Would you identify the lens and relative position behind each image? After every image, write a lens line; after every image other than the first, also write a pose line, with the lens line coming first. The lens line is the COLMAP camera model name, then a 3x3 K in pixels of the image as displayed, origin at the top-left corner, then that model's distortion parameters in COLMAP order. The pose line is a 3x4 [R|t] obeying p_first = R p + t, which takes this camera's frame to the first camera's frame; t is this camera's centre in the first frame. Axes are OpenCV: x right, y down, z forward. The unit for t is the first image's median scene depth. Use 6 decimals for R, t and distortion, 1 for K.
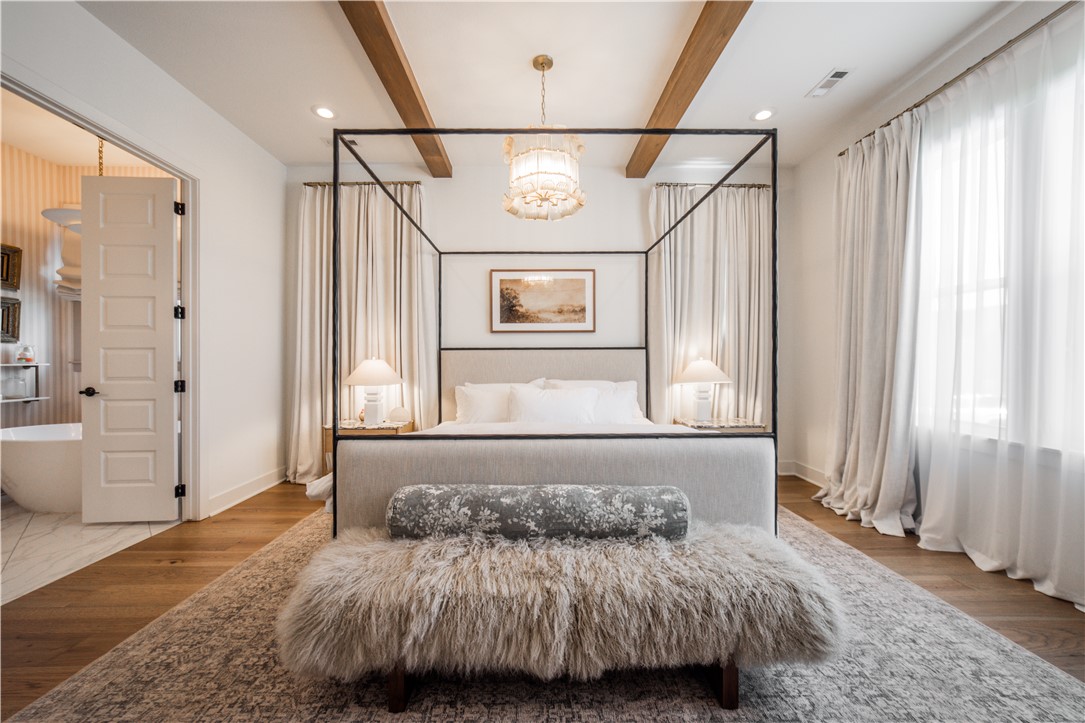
lens RADIAL K [[419.4, 0, 541.4], [0, 419.4, 363.8], [0, 0, 1]] dist [-0.007622, 0.002428]
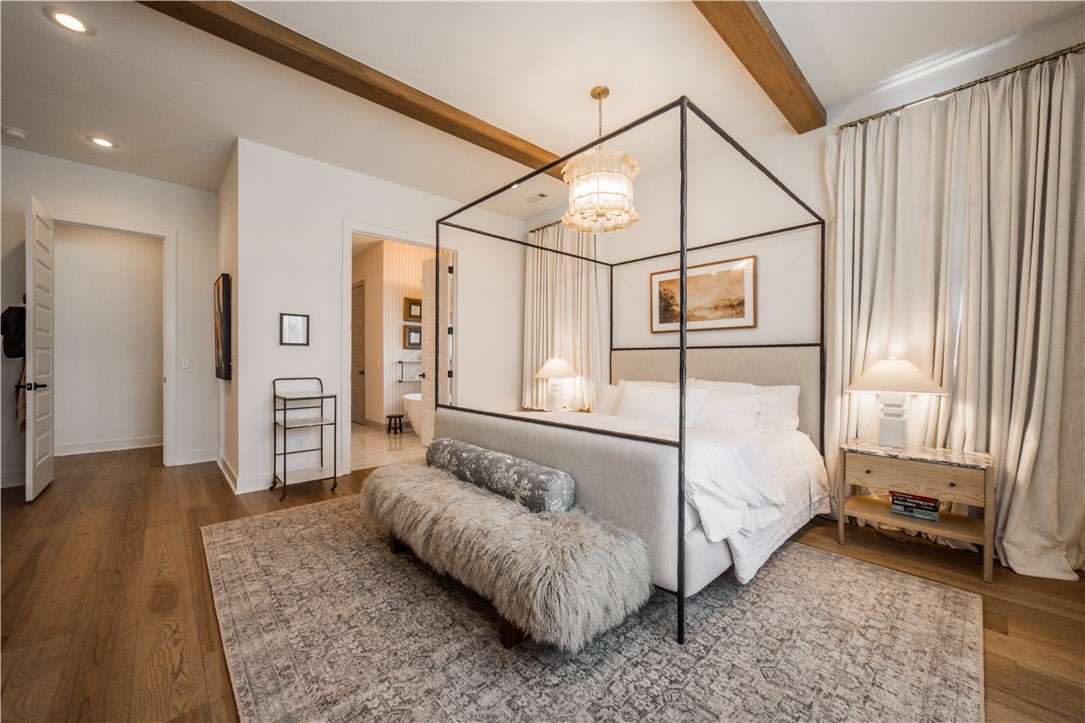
lens RADIAL K [[419.4, 0, 540.8], [0, 419.4, 366.3], [0, 0, 1]] dist [-0.007622, 0.002428]
pose [[0.662700, 0.015810, -0.748718, 0.489983], [-0.009552, 0.999874, 0.012659, -0.002177], [0.748824, -0.001237, 0.662768, 0.093506]]
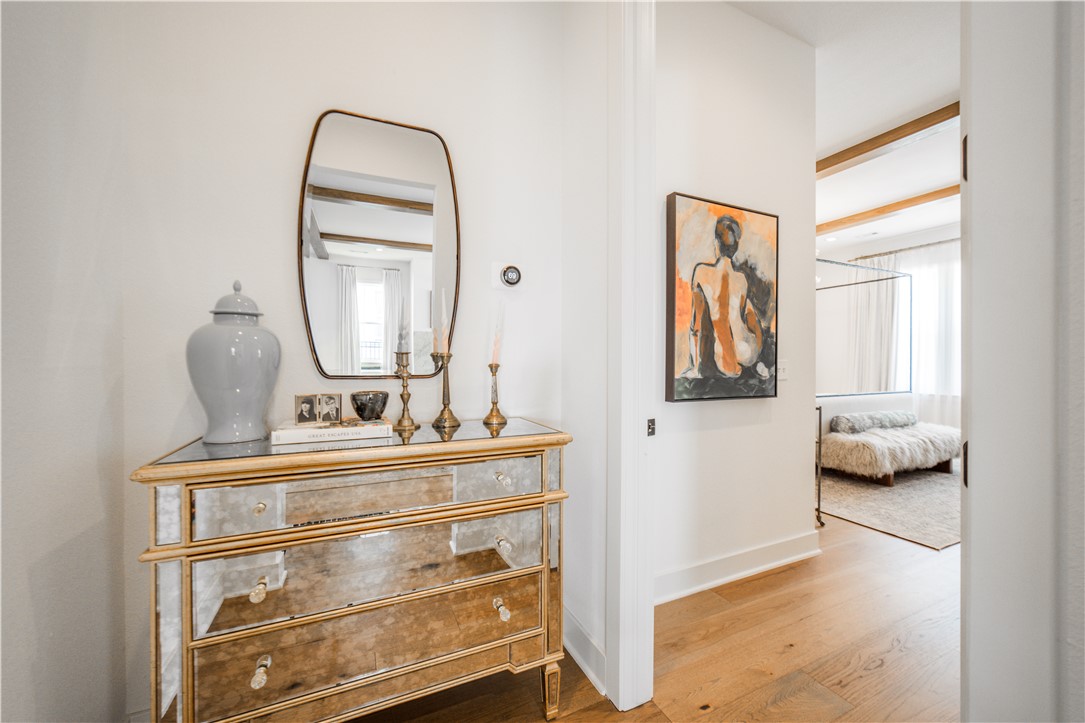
lens RADIAL K [[419.4, 0, 540.9], [0, 419.4, 362.6], [0, 0, 1]] dist [-0.007622, 0.002428]
pose [[0.914367, 0.007480, 0.404818, -1.240355], [-0.004416, 0.999954, -0.008502, 0.011221], [-0.404863, 0.005987, 0.914358, -0.209107]]
